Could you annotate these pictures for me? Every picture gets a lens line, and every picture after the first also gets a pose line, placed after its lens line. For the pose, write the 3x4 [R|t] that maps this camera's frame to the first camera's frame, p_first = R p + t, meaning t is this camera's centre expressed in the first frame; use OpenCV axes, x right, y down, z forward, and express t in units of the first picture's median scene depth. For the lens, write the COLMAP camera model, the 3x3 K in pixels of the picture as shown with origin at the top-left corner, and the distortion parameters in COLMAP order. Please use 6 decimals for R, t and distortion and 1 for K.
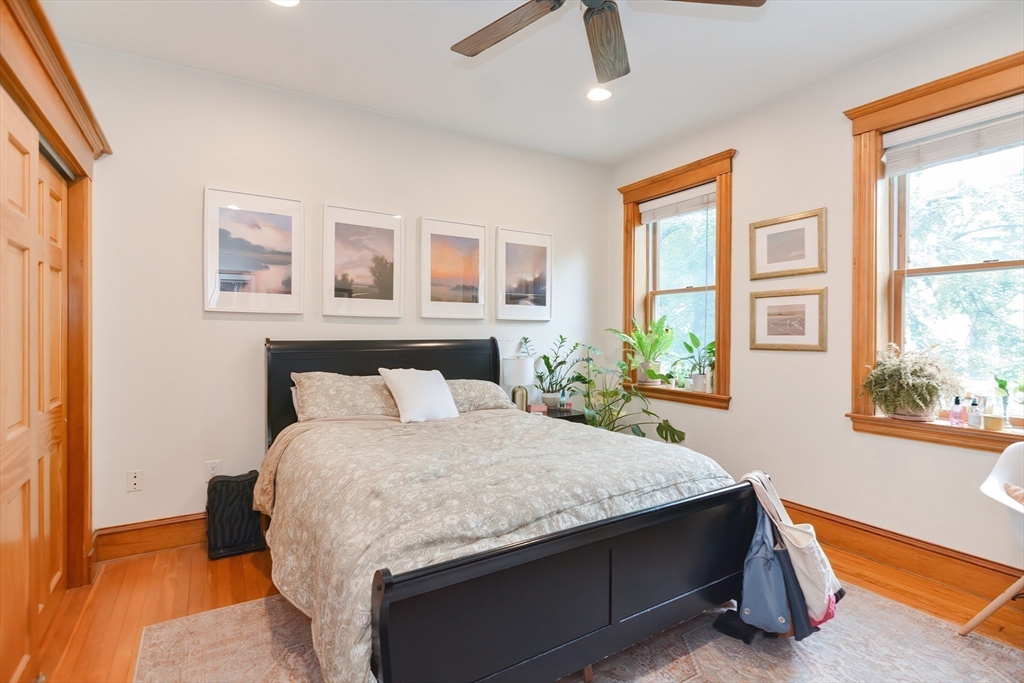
lens RADIAL K [[484.6, 0, 513.1], [0, 484.6, 334.0], [0, 0, 1]] dist [0.012442, -0.010123]
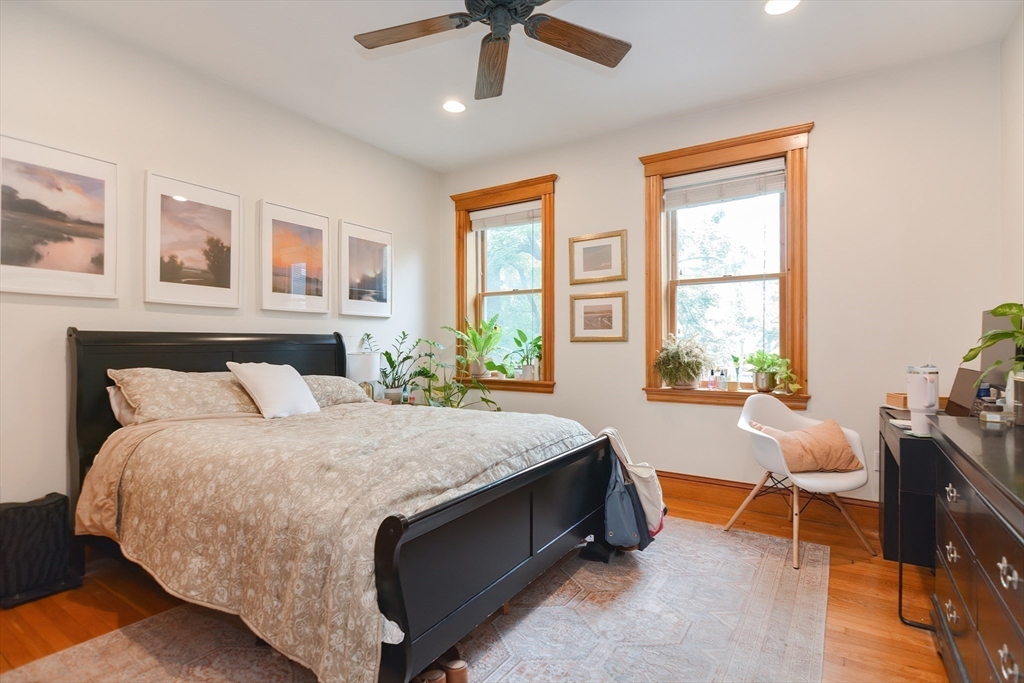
lens RADIAL K [[484.6, 0, 513.1], [0, 484.6, 334.0], [0, 0, 1]] dist [0.012442, -0.010123]
pose [[0.907441, 0.001001, 0.420179, -0.178701], [0.005659, 0.999877, -0.014602, 0.035595], [-0.420142, 0.015628, 0.907324, -0.039097]]
